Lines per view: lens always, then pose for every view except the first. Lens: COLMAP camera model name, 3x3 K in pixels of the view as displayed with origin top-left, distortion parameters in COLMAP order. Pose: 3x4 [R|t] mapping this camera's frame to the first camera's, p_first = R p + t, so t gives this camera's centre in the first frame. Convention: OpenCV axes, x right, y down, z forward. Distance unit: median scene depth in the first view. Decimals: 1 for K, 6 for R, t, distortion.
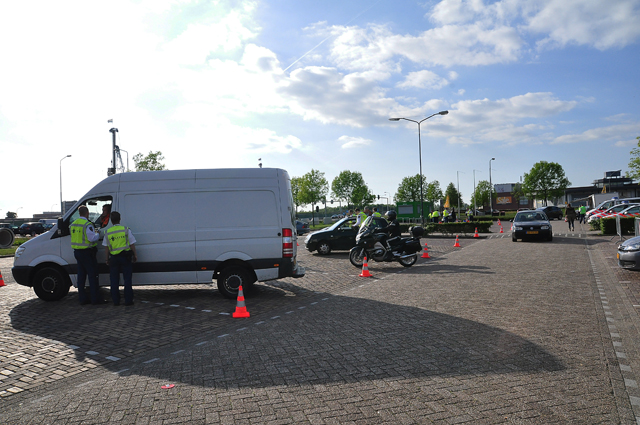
lens RADIAL K [[455.9, 0, 320.0], [0, 455.9, 212.5], [0, 0, 1]] dist [-0.045942, 0.000283]
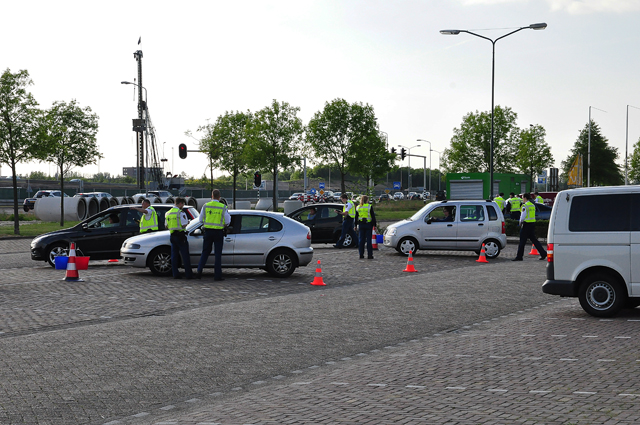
lens RADIAL K [[1301.8, 0, 320.0], [0, 1301.8, 212.5], [0, 0, 1]] dist [0.174317, 0.074413]
pose [[0.997033, 0.033339, 0.069380, -0.045806], [-0.034616, 0.999251, 0.017282, -0.000878], [-0.068751, -0.019632, 0.997441, -0.285968]]
